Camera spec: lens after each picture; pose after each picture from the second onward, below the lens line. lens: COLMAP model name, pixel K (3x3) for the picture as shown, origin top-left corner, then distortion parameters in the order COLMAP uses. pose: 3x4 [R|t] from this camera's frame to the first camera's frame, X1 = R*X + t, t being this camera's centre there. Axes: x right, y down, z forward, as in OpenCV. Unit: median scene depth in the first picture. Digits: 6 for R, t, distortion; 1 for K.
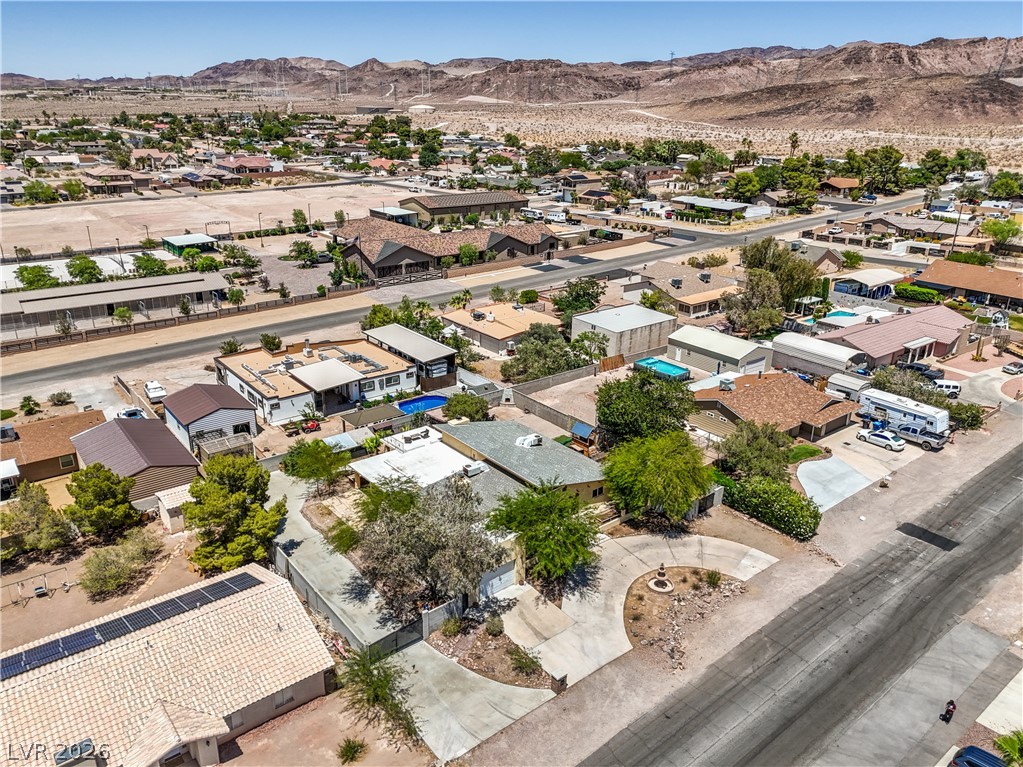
lens RADIAL K [[749.5, 0, 511.5], [0, 749.5, 383.5], [0, 0, 1]] dist [0.084465, -0.080493]
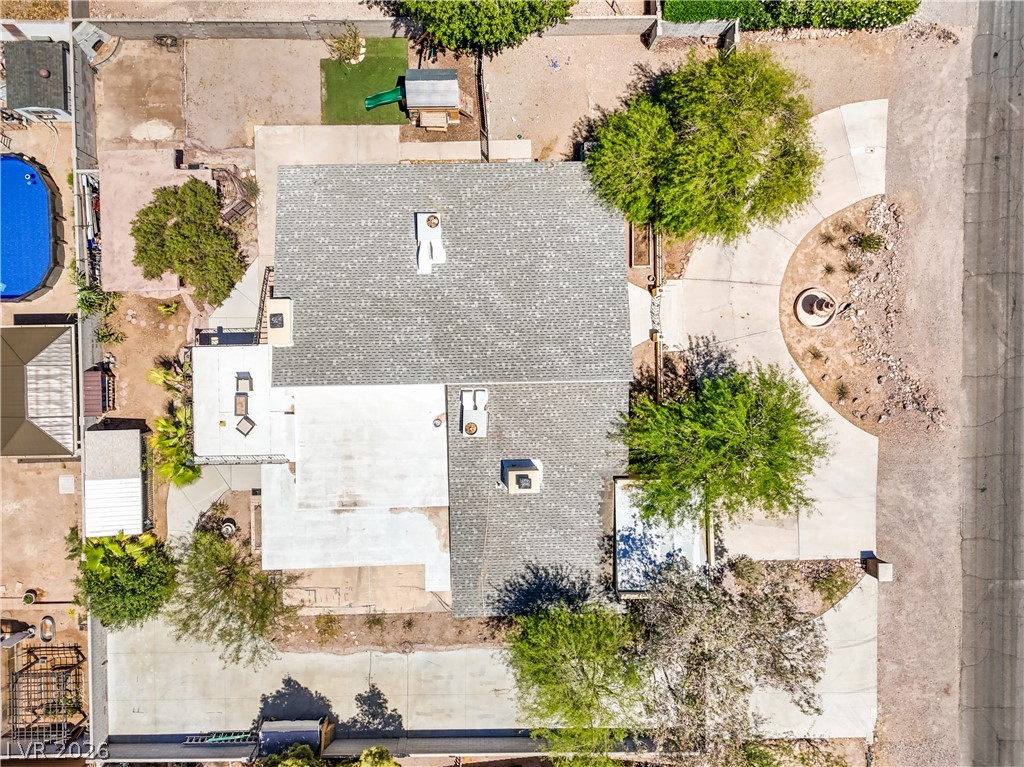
lens RADIAL K [[750.2, 0, 512.0], [0, 750.2, 383.5], [0, 0, 1]] dist [0.084465, -0.080493]
pose [[0.614945, -0.788204, -0.024036, -0.000415], [0.282060, 0.191391, 0.940113, -0.186481], [-0.736400, -0.584897, 0.340015, 0.416085]]
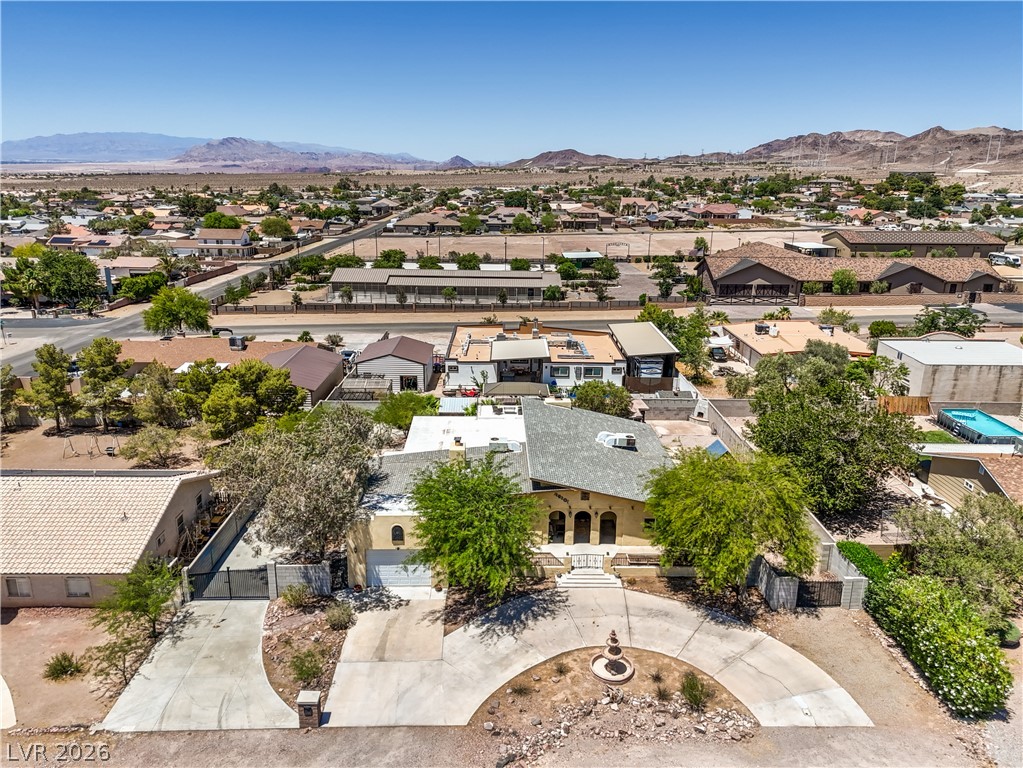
lens RADIAL K [[749.5, 0, 511.5], [0, 749.5, 384.0], [0, 0, 1]] dist [0.084465, -0.080493]
pose [[0.789984, 0.165087, -0.590484, 0.202900], [-0.216806, 0.976064, -0.017169, 0.032771], [0.573516, 0.141583, 0.806867, 0.193785]]
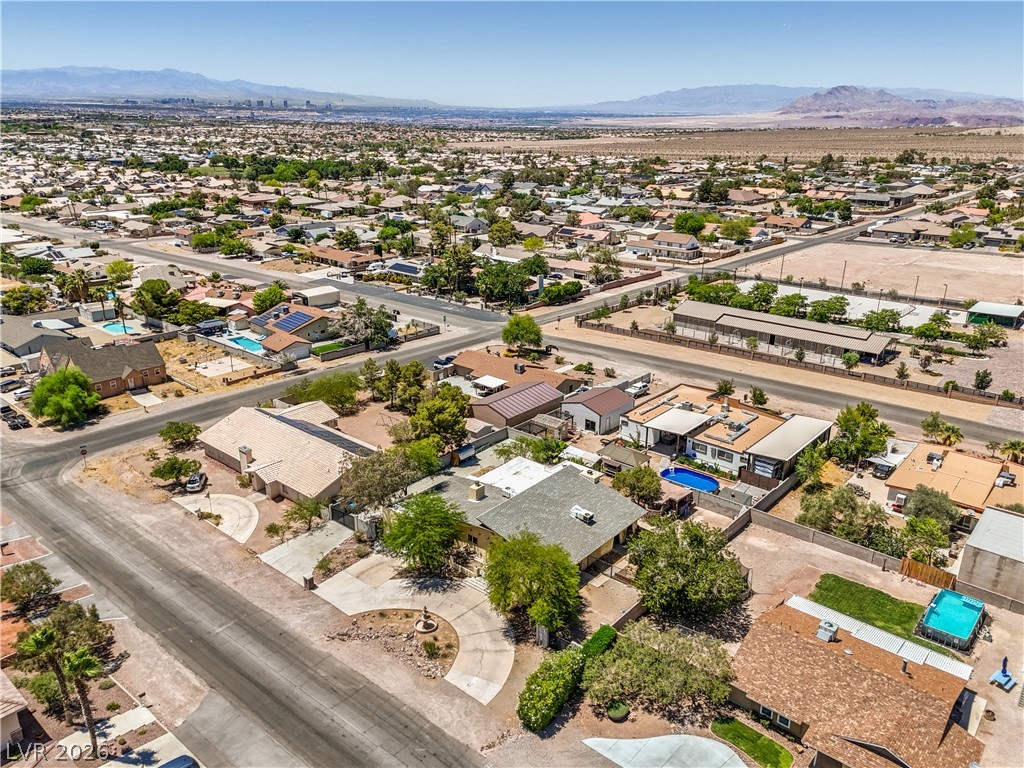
lens RADIAL K [[750.2, 0, 512.0], [0, 750.2, 384.0], [0, 0, 1]] dist [0.084465, -0.080493]
pose [[0.190794, 0.320779, -0.927738, 0.526729], [-0.353343, 0.904192, 0.239971, -0.175258], [0.915831, 0.282024, 0.285860, 0.305947]]
